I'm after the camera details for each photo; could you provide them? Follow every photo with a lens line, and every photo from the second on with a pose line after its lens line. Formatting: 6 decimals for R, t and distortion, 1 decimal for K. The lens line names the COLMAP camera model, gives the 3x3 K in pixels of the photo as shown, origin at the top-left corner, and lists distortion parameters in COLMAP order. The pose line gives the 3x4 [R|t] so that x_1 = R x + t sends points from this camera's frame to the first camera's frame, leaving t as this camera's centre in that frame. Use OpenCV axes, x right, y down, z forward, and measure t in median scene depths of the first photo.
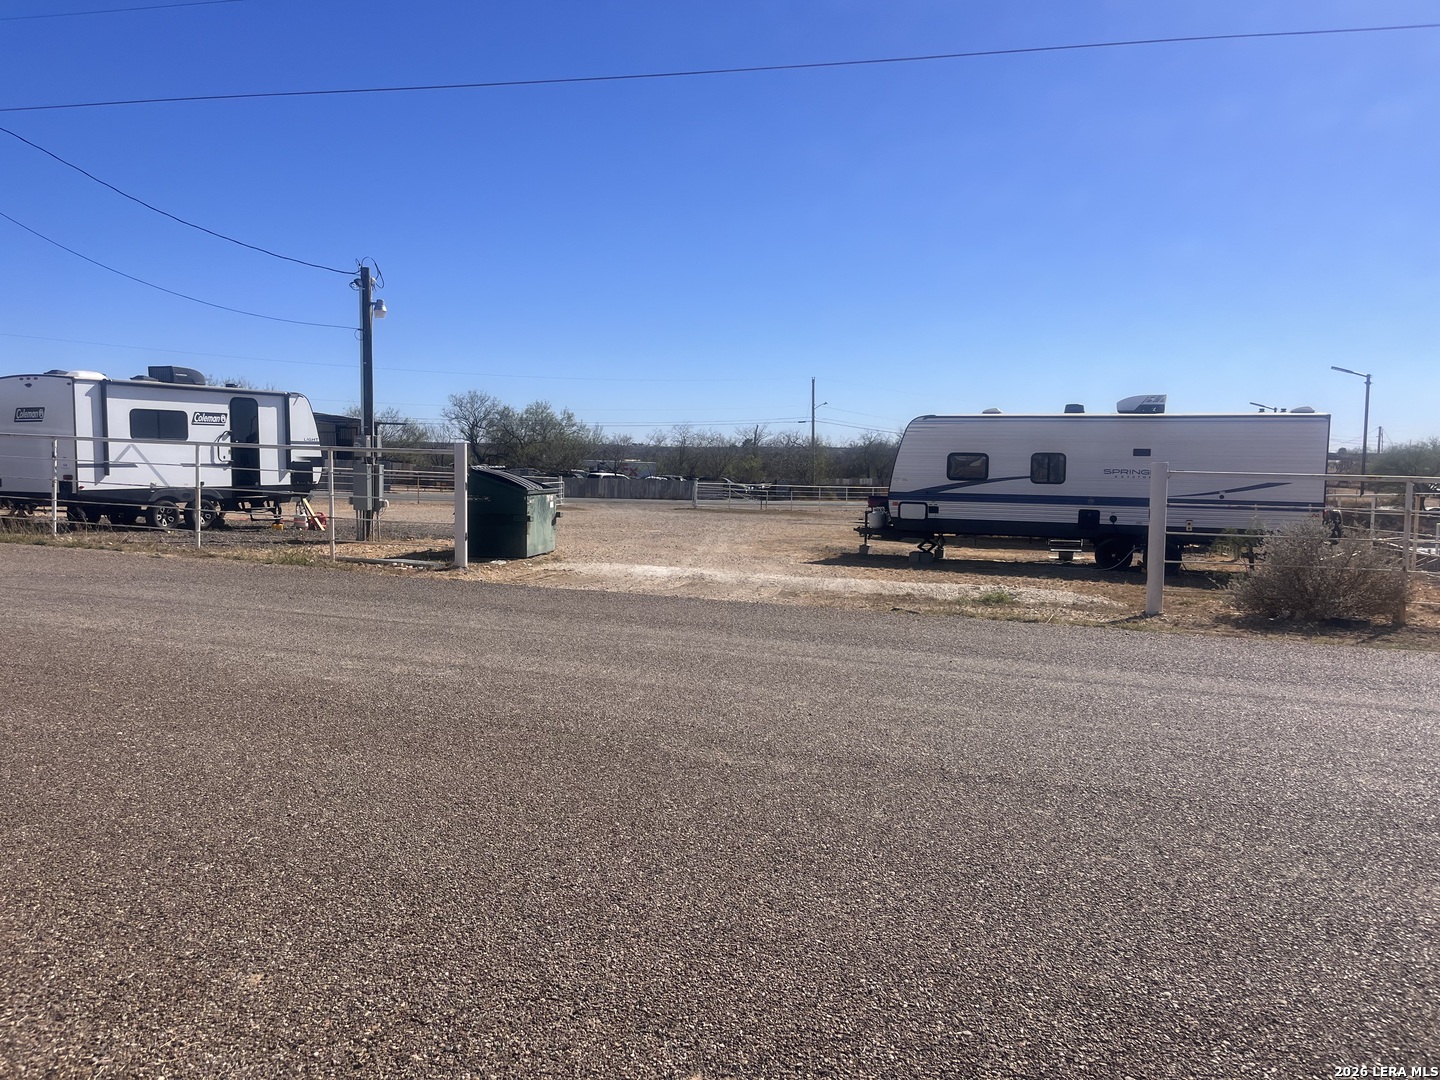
lens RADIAL K [[1064.2, 0, 720.0], [0, 1064.2, 540.0], [0, 0, 1]] dist [0.073065, -0.094872]
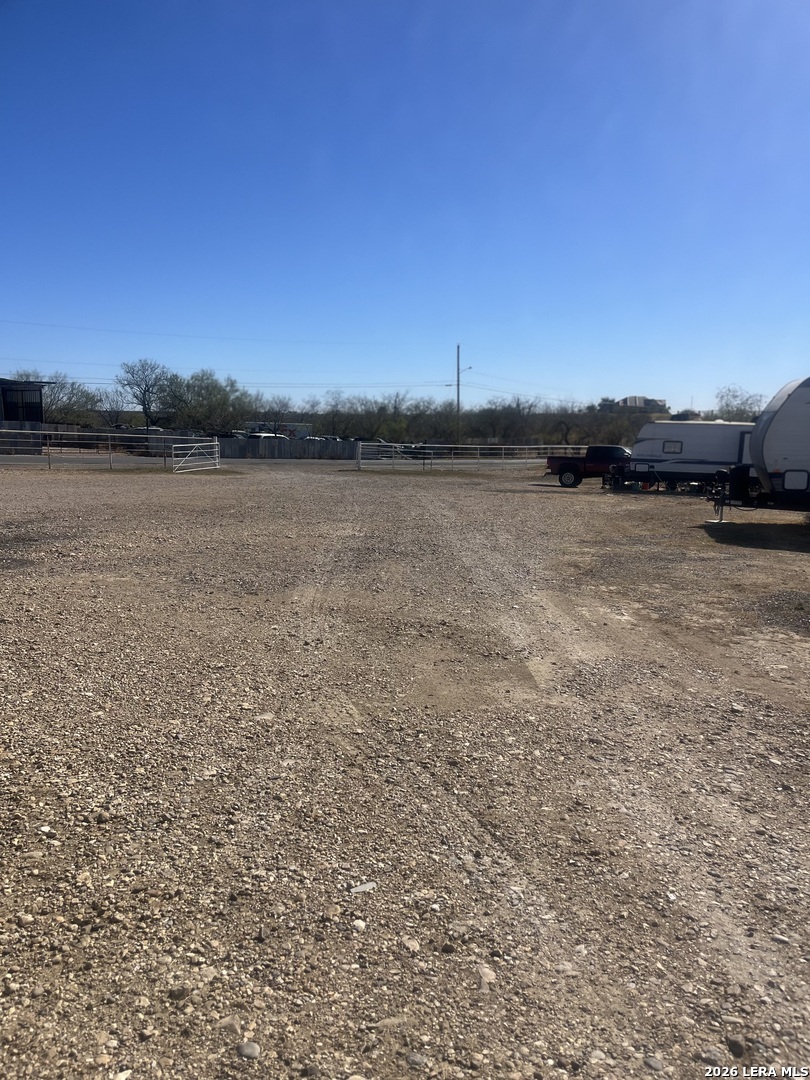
lens RADIAL K [[842.2, 0, 439.2], [0, 842.2, 591.3], [0, 0, 1]] dist [0.002349, 0.000015]
pose [[0.995871, -0.018709, 0.088834, -0.089894], [0.007807, 0.992558, 0.121522, -0.052928], [-0.090446, -0.120326, 0.988606, 0.920486]]
